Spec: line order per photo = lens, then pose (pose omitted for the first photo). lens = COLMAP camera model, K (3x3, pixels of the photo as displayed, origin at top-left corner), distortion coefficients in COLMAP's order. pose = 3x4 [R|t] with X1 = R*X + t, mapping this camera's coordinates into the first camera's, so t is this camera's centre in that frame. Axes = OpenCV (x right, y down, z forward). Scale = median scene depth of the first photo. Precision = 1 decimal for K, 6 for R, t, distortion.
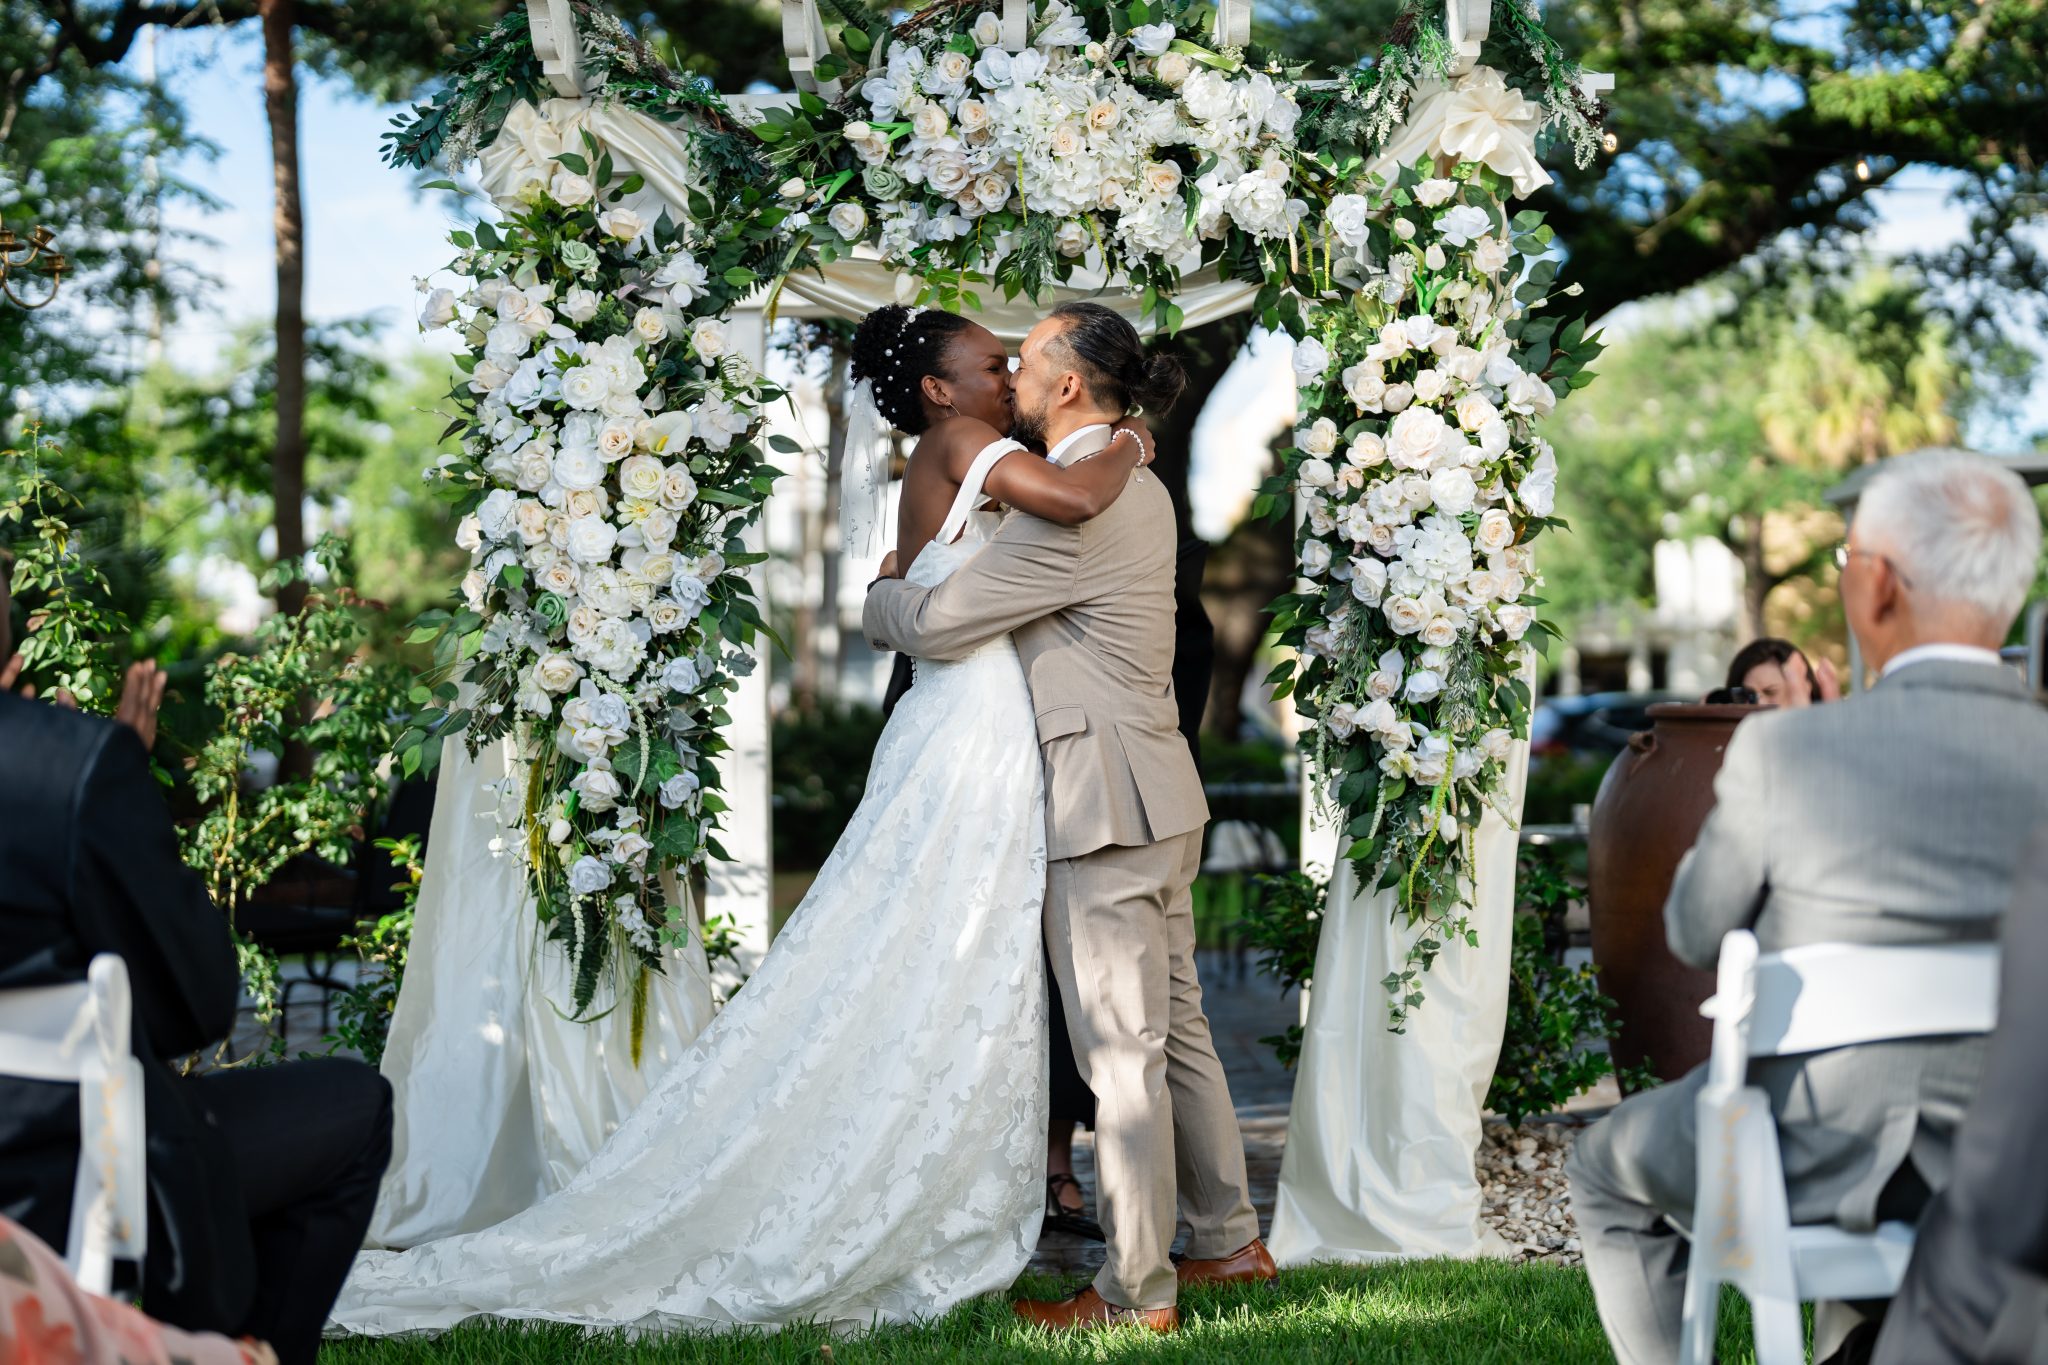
lens RADIAL K [[2820.9, 0, 1024.0], [0, 2820.9, 682.5], [0, 0, 1]] dist [-0.018763, 0.056950]
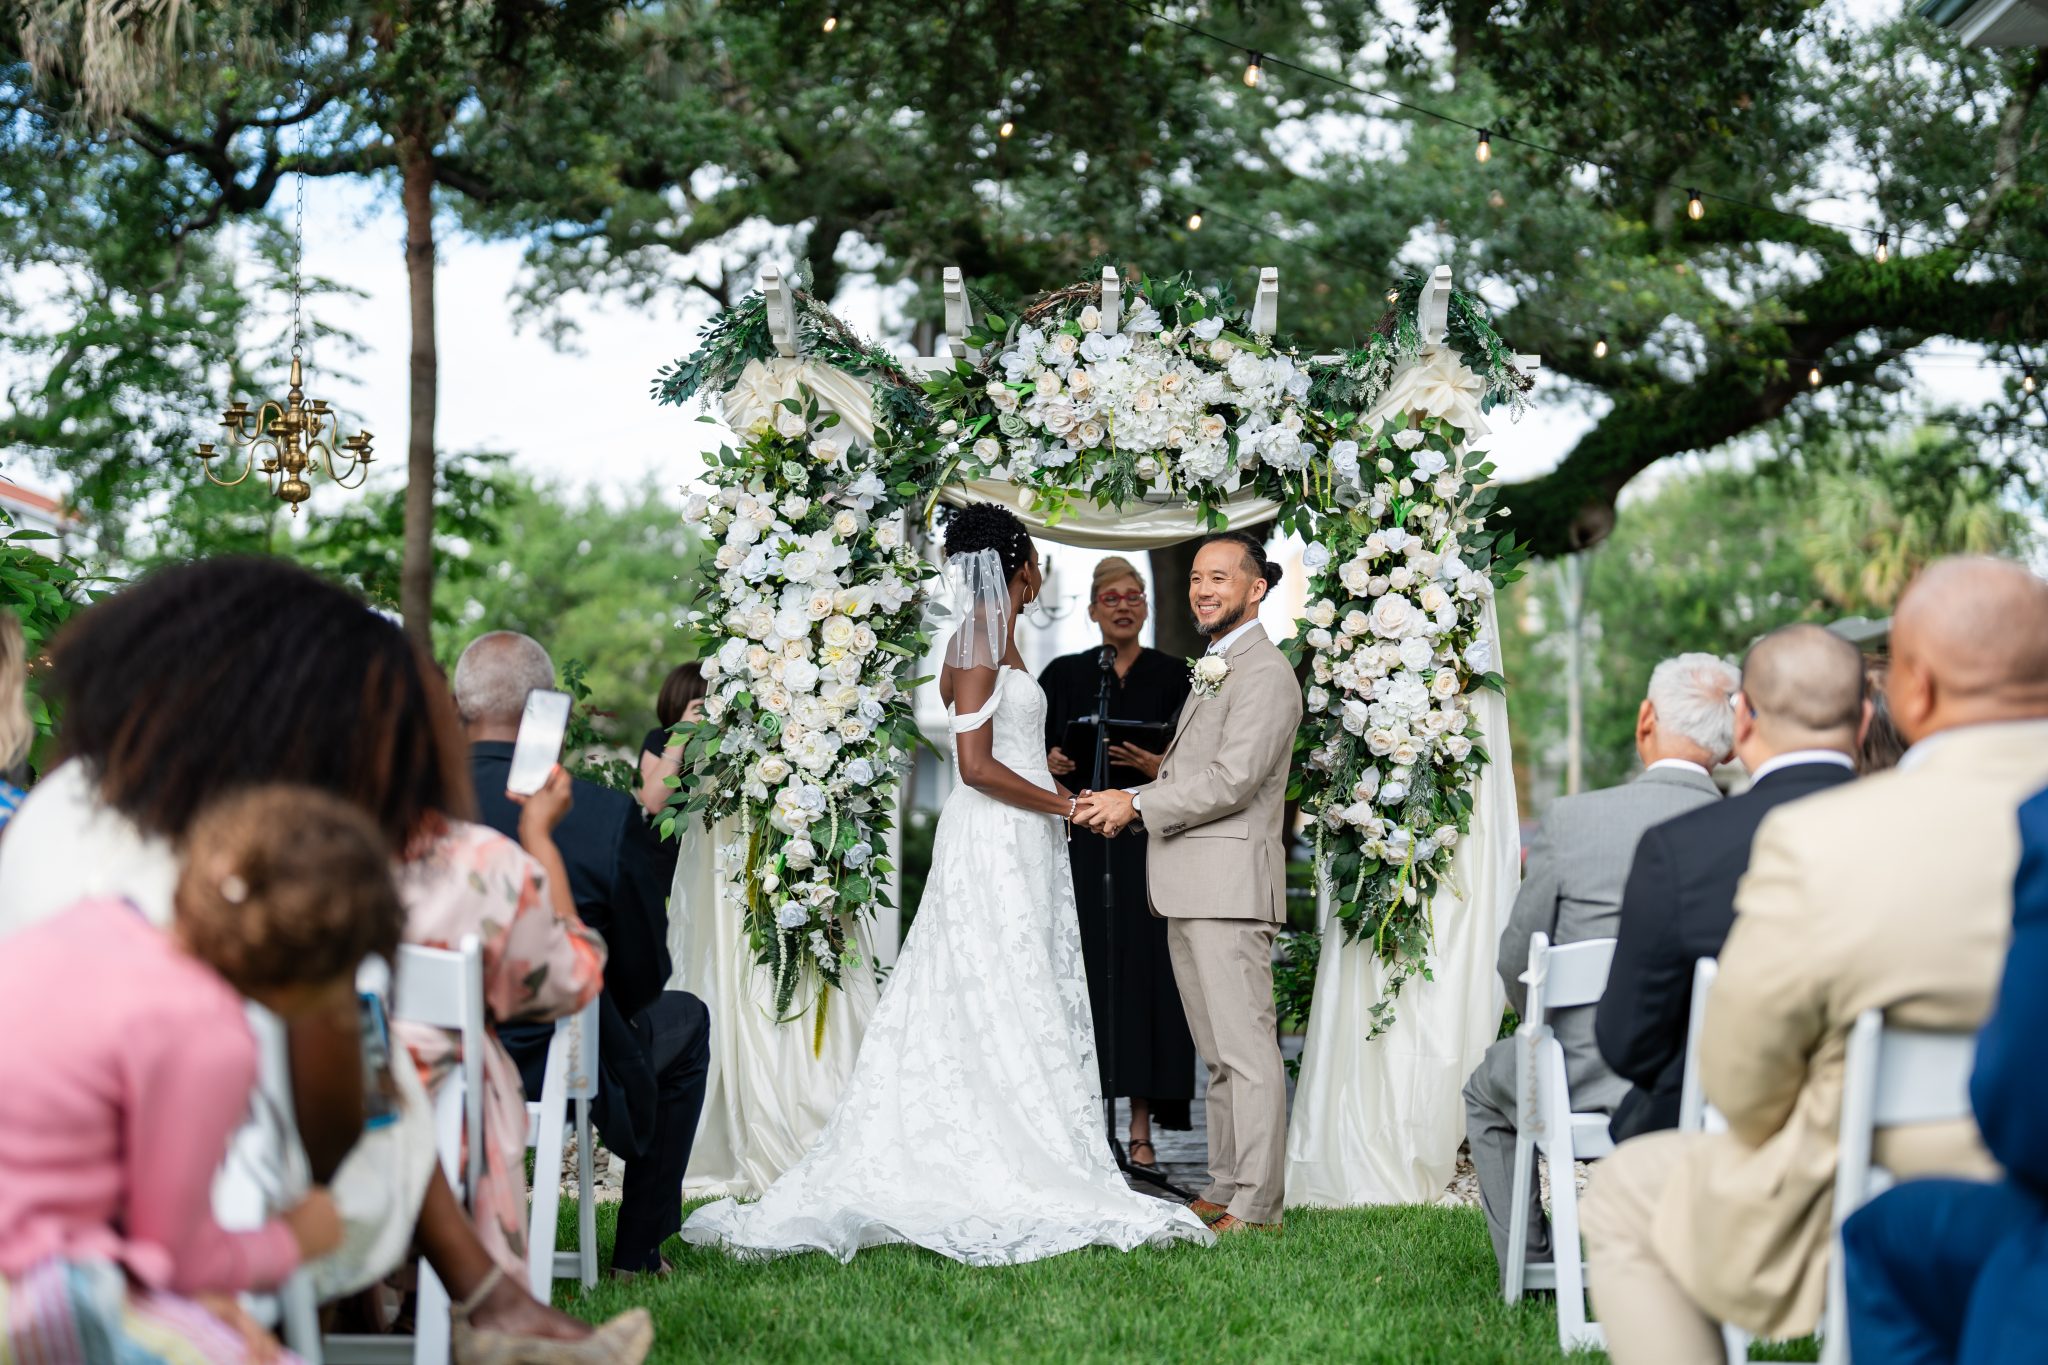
lens RADIAL K [[2859.7, 0, 1024.0], [0, 2859.7, 682.5], [0, 0, 1]] dist [-0.042124, 0.094730]
pose [[0.999506, 0.021673, -0.022769, -0.009425], [-0.022644, 0.998804, -0.043326, 0.011967], [0.021802, 0.043820, 0.998802, -0.413446]]
